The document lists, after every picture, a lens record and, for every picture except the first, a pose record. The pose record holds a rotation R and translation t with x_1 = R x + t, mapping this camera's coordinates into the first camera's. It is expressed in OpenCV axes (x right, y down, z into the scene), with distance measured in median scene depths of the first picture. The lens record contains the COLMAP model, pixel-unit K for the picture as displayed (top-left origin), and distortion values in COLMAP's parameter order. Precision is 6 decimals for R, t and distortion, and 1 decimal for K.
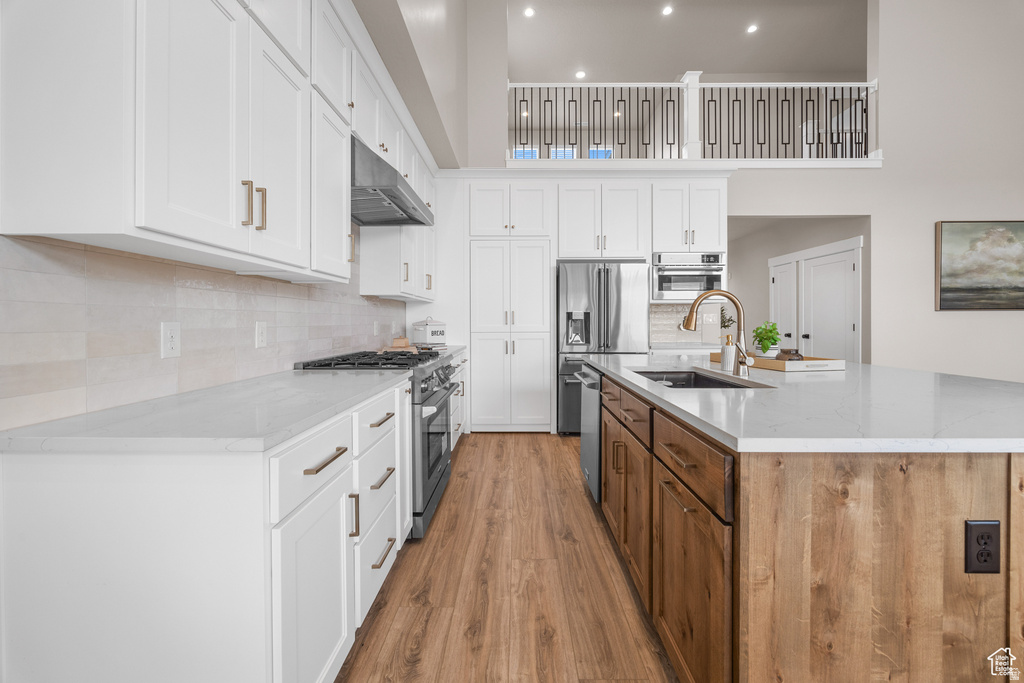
lens RADIAL K [[416.9, 0, 518.8], [0, 416.9, 325.1], [0, 0, 1]] dist [-0.001138, 0.000176]
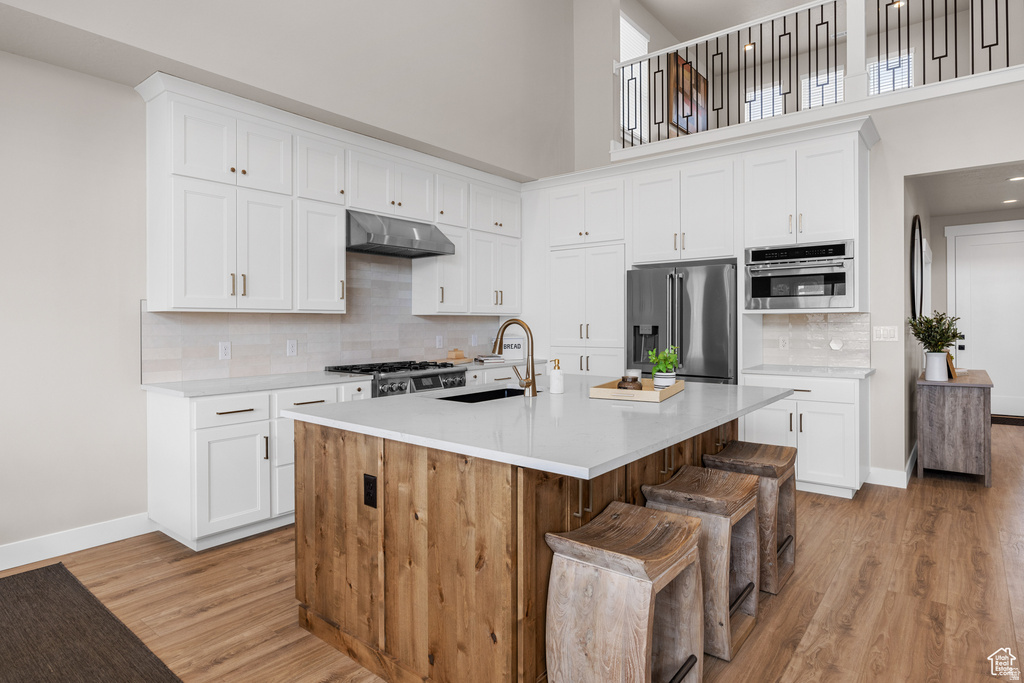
lens RADIAL K [[573.8, 0, 511.6], [0, 573.8, 335.0], [0, 0, 1]] dist [-0.000207, 0.000817]
pose [[0.776593, 0.012386, -0.629880, 1.294016], [-0.003064, 0.999869, 0.015883, -0.058143], [0.629995, -0.010404, 0.776530, -0.187621]]
